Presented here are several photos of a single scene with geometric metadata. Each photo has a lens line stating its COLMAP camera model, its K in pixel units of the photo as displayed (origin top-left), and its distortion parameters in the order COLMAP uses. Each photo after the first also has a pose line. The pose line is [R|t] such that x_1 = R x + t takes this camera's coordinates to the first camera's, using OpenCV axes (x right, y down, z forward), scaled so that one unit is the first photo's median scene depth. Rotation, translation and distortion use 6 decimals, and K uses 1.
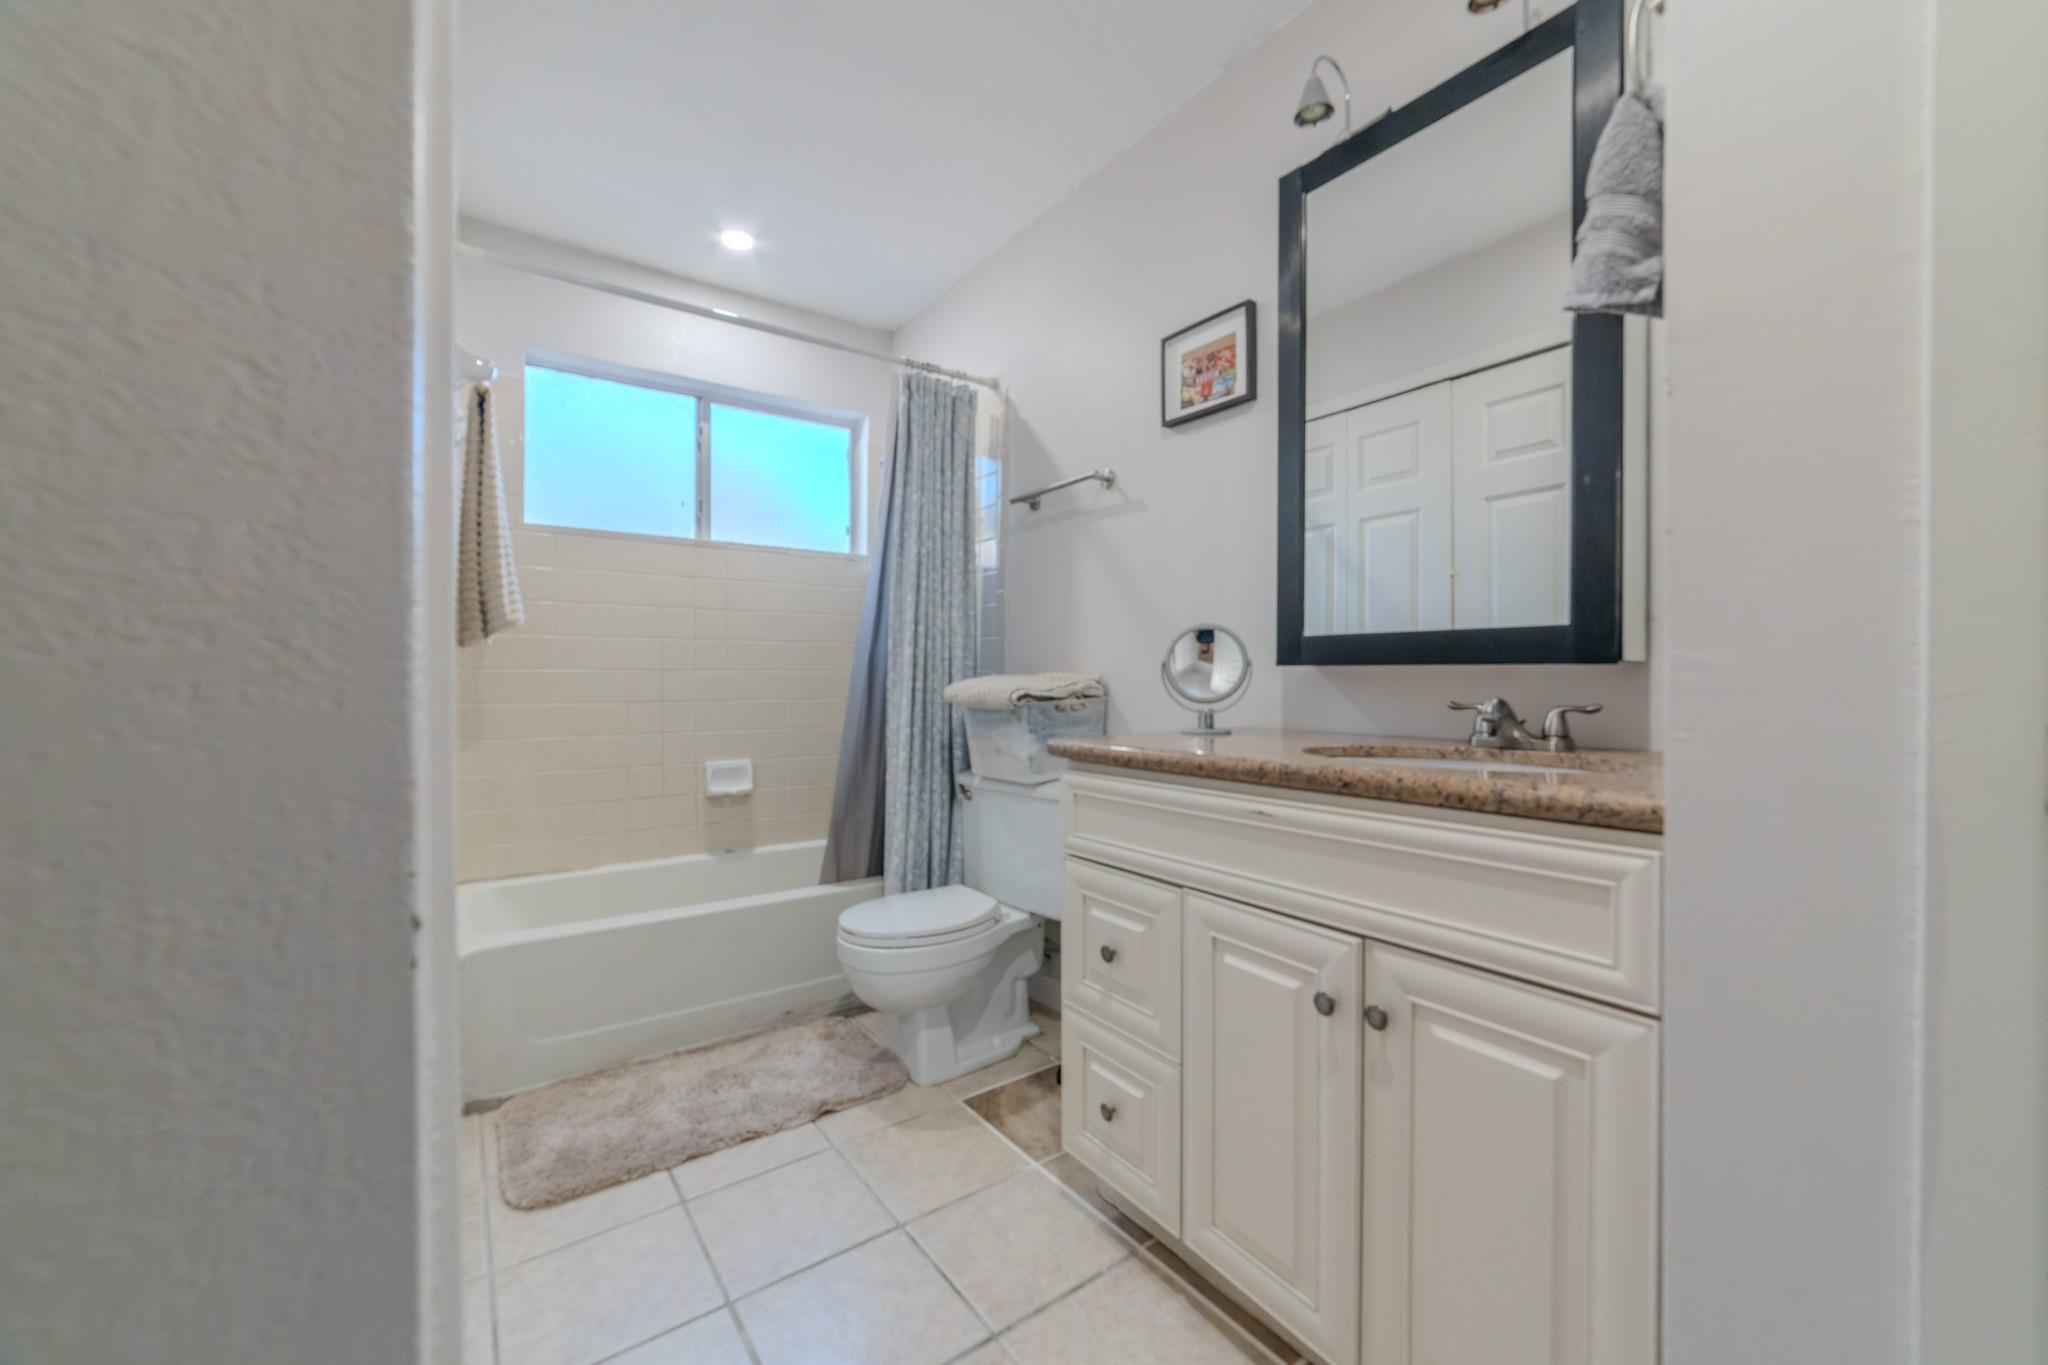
lens RADIAL K [[794.5, 0, 1025.8], [0, 794.5, 684.6], [0, 0, 1]] dist [-0.017488, 0.006709]
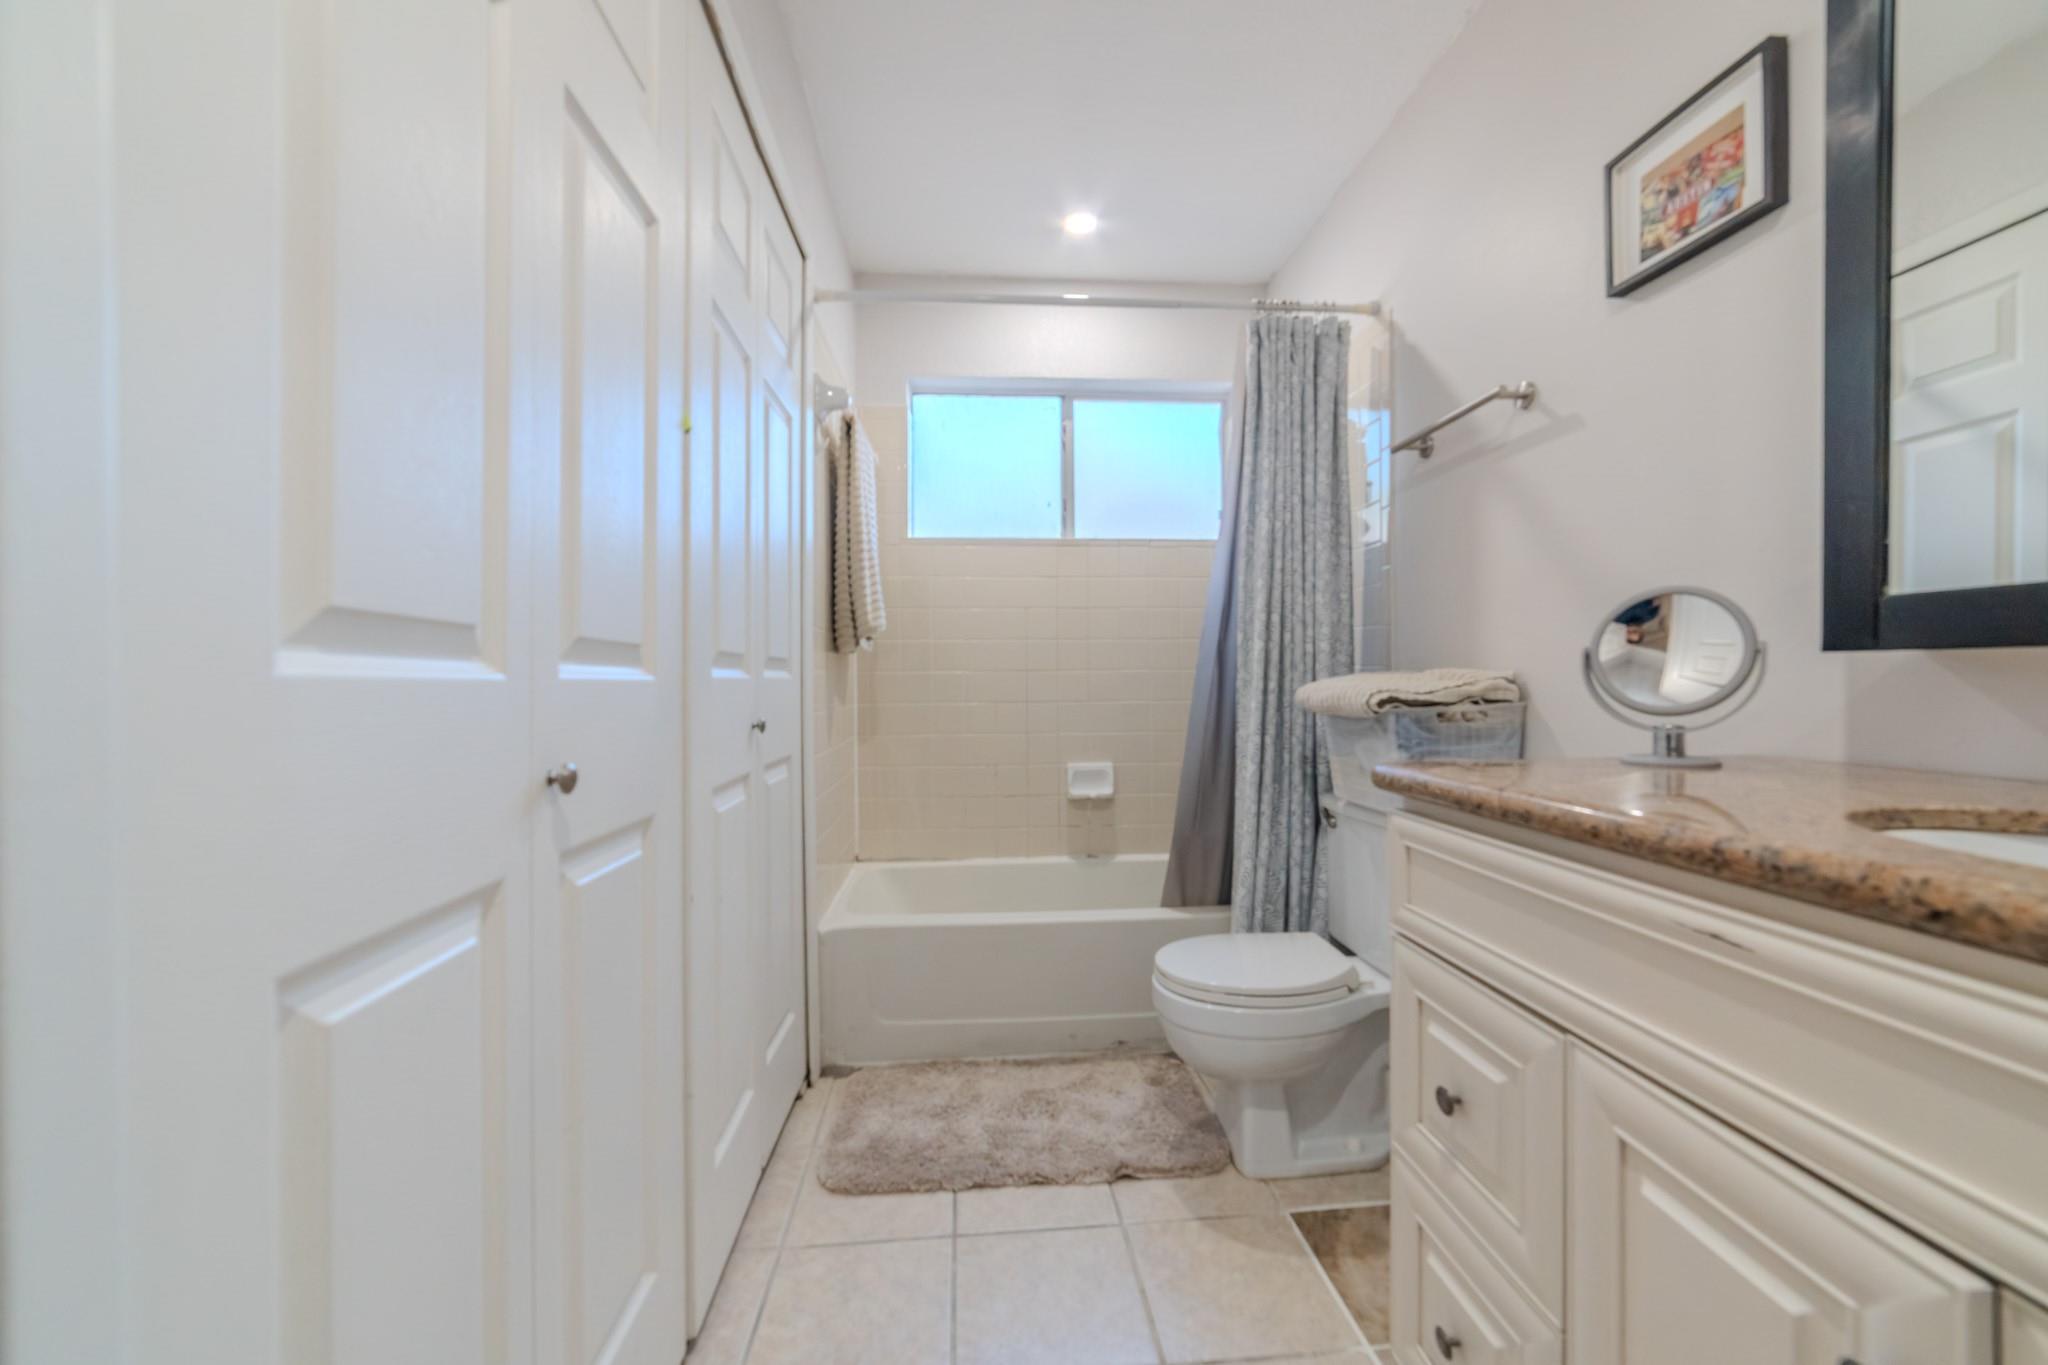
lens RADIAL K [[794.5, 0, 1029.7], [0, 794.5, 684.5], [0, 0, 1]] dist [-0.017488, 0.006709]
pose [[0.854342, -0.001873, -0.519708, 0.102947], [0.002220, 0.999998, 0.000046, -0.001497], [0.519707, -0.001193, 0.854344, 0.187814]]
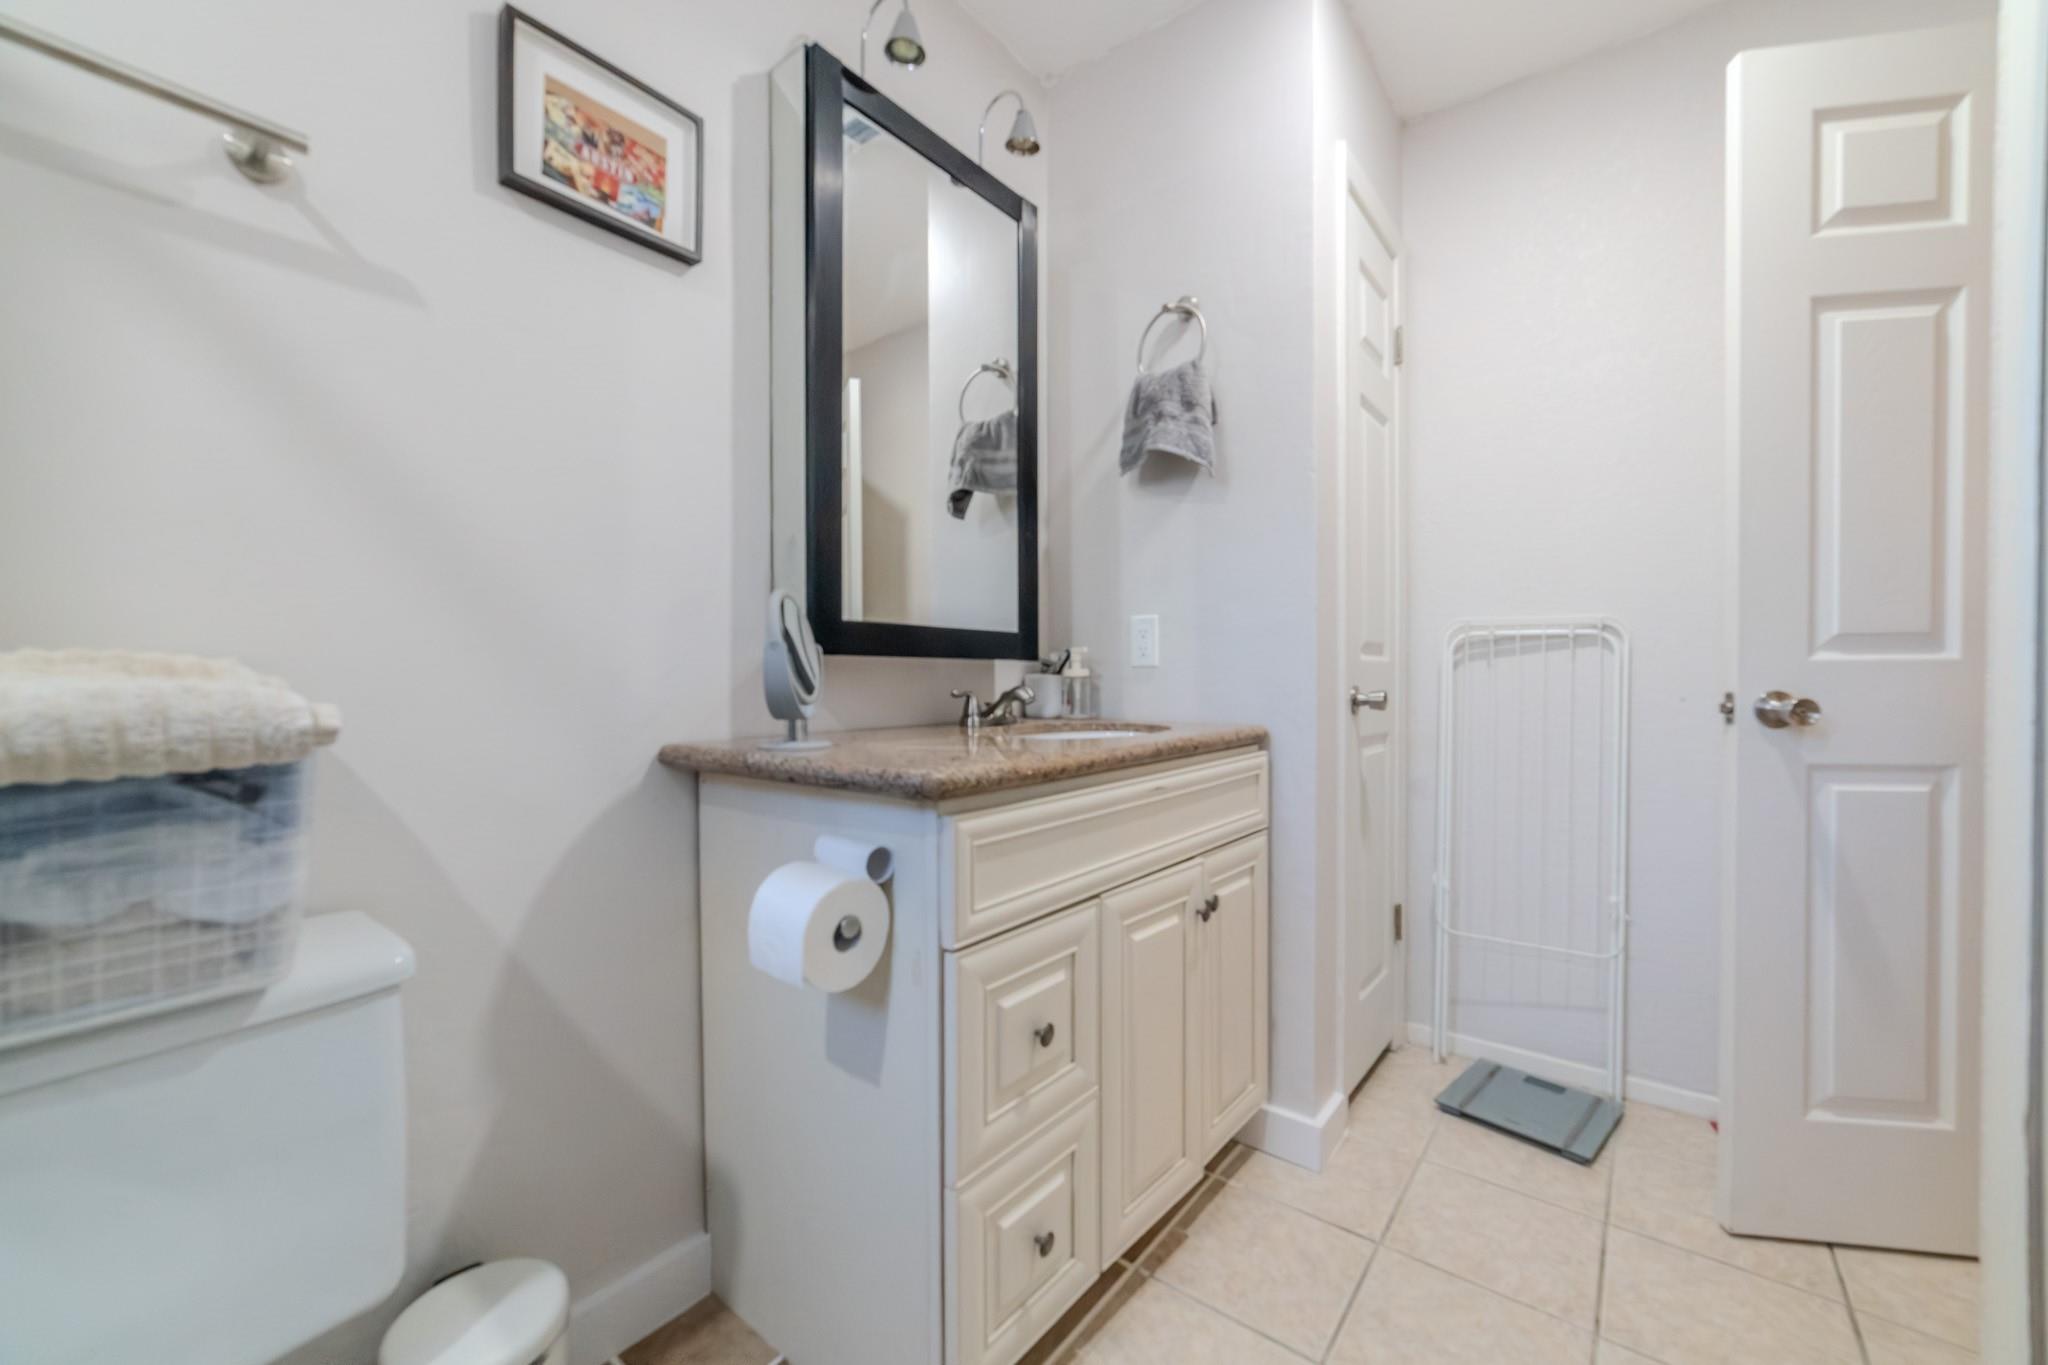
lens RADIAL K [[794.5, 0, 1026.3], [0, 794.5, 686.5], [0, 0, 1]] dist [-0.017488, 0.006709]
pose [[-0.267589, -0.014847, 0.963419, -0.420139], [0.008863, 0.999801, 0.017869, -0.003384], [-0.963492, 0.013321, -0.267404, 0.837381]]
